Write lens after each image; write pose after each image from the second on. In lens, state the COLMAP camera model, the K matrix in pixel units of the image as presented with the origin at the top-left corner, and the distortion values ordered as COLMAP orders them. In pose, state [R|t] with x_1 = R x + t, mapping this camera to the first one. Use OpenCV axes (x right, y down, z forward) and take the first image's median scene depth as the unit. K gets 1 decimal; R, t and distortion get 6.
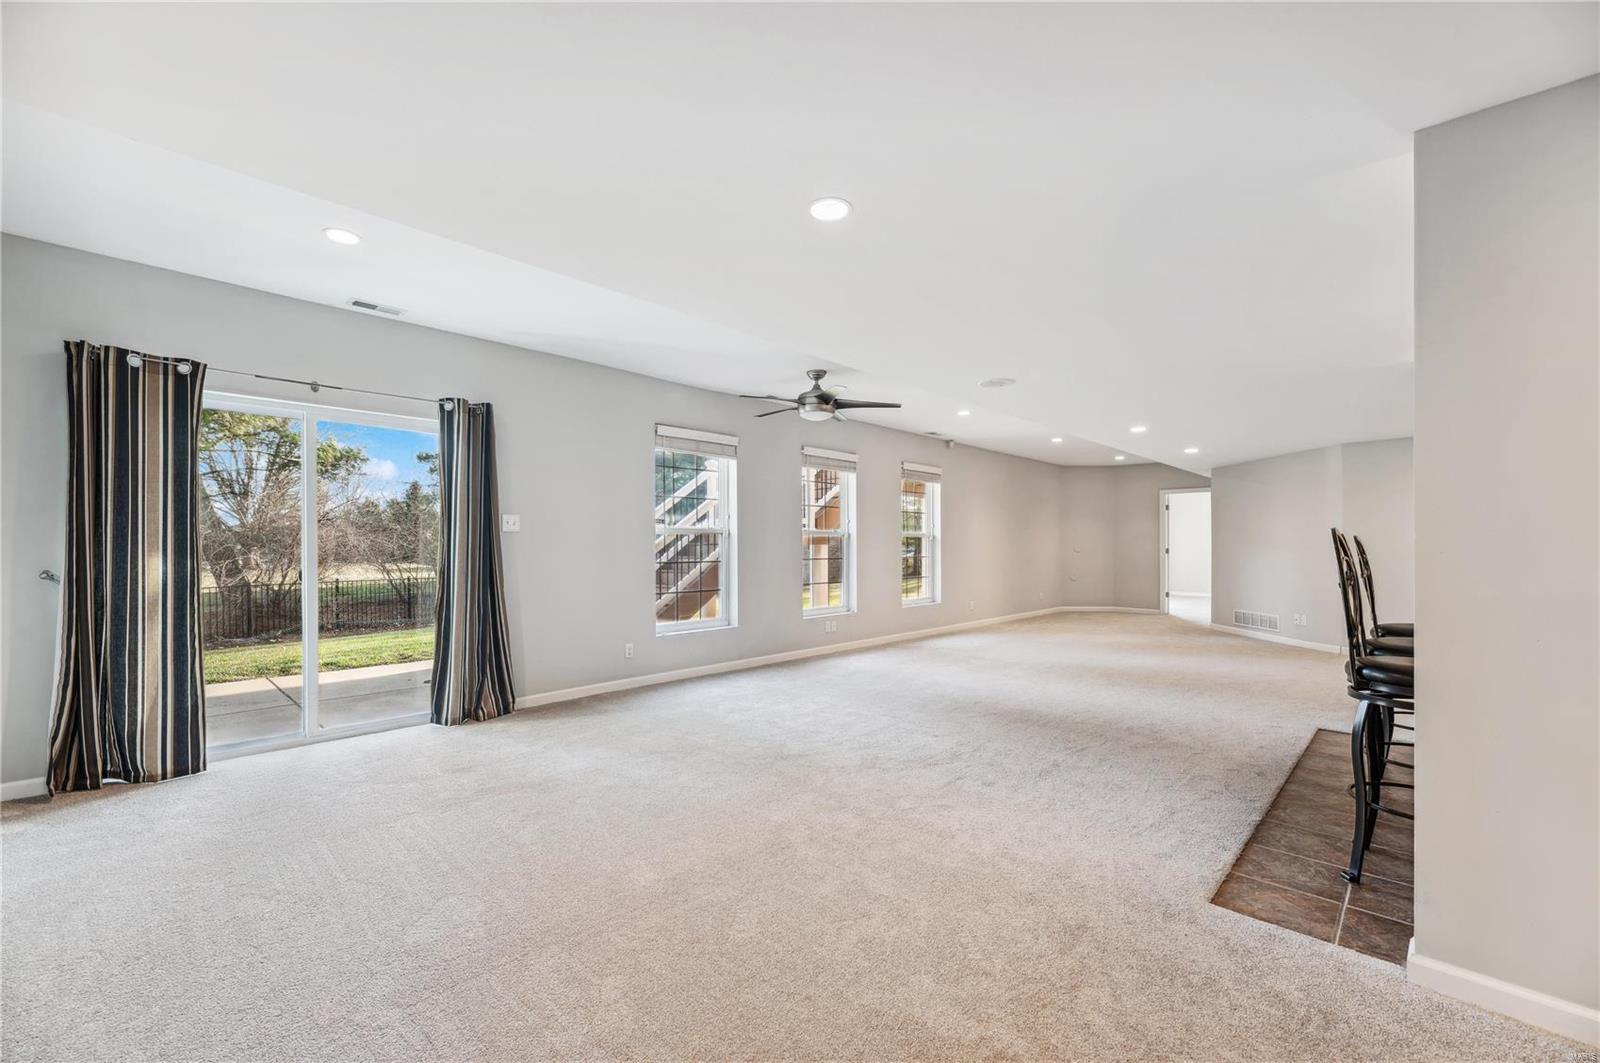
lens RADIAL K [[652.4, 0, 805.3], [0, 652.4, 536.6], [0, 0, 1]] dist [-0.000685, -0.001172]
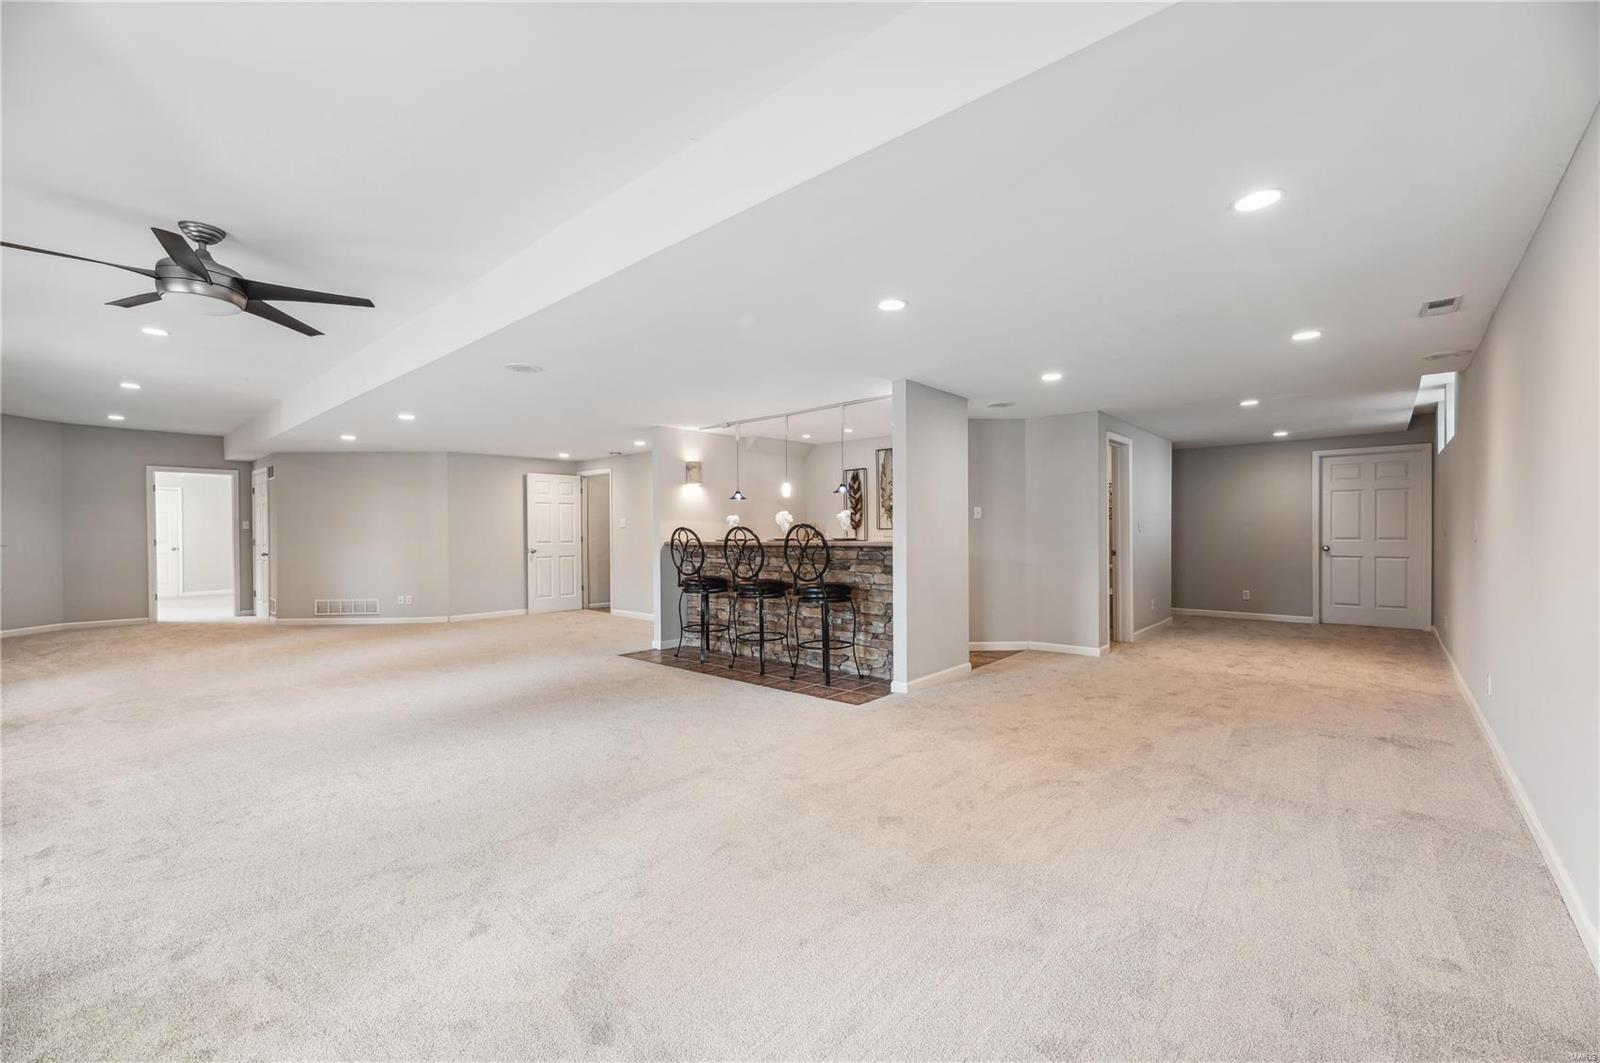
lens RADIAL K [[652.4, 0, 800.1], [0, 652.4, 526.1], [0, 0, 1]] dist [-0.000685, -0.001172]
pose [[-0.044496, 0.011911, 0.998939, -0.399071], [-0.008829, 0.999885, -0.012316, 0.006129], [-0.998971, -0.009368, -0.044385, 0.356130]]
